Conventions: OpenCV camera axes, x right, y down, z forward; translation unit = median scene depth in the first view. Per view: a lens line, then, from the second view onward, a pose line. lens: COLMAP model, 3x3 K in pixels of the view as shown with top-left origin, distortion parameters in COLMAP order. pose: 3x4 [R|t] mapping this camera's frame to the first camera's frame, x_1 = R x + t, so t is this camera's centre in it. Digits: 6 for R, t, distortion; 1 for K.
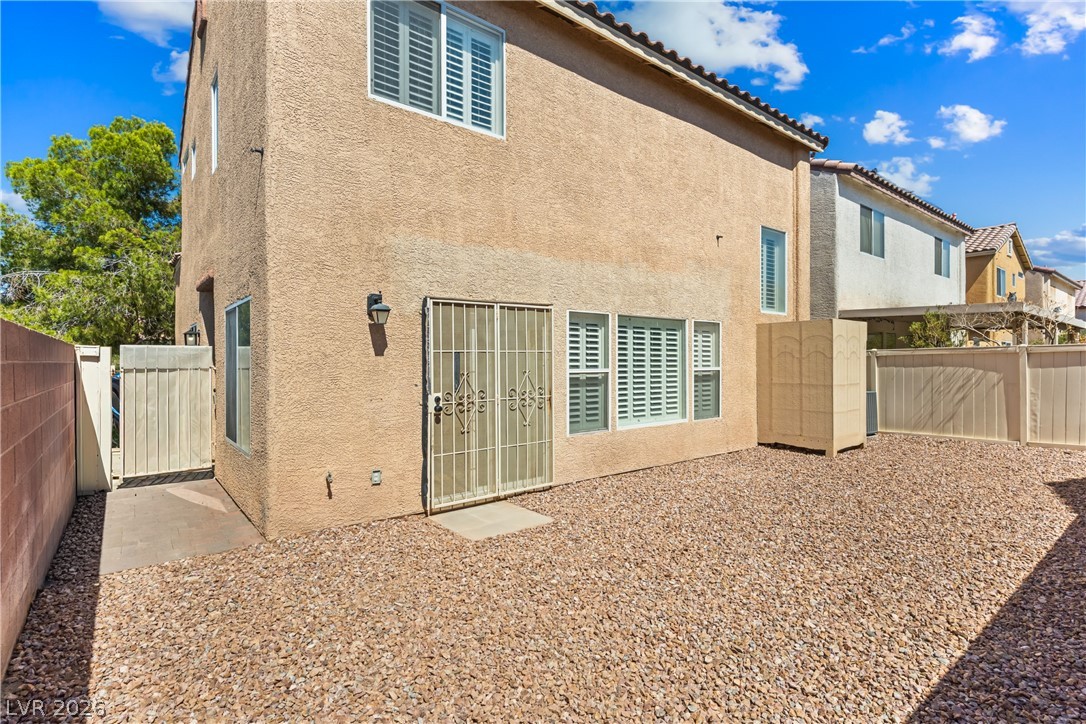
lens RADIAL K [[512.6, 0, 543.2], [0, 512.6, 358.6], [0, 0, 1]] dist [-0.000916, 0.000797]
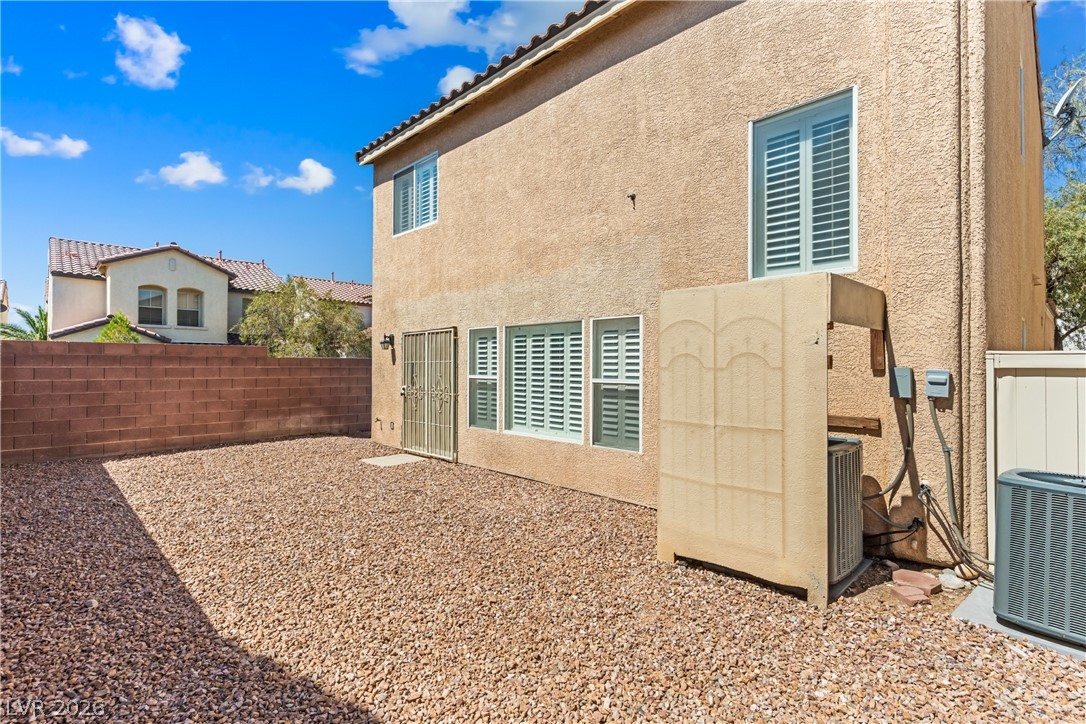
lens RADIAL K [[512.6, 0, 540.6], [0, 512.6, 366.9], [0, 0, 1]] dist [-0.000916, 0.000797]
pose [[0.122439, -0.003396, -0.992470, 1.129333], [-0.008729, 0.999952, -0.004499, 0.003607], [0.992438, 0.009214, 0.122404, 0.864632]]
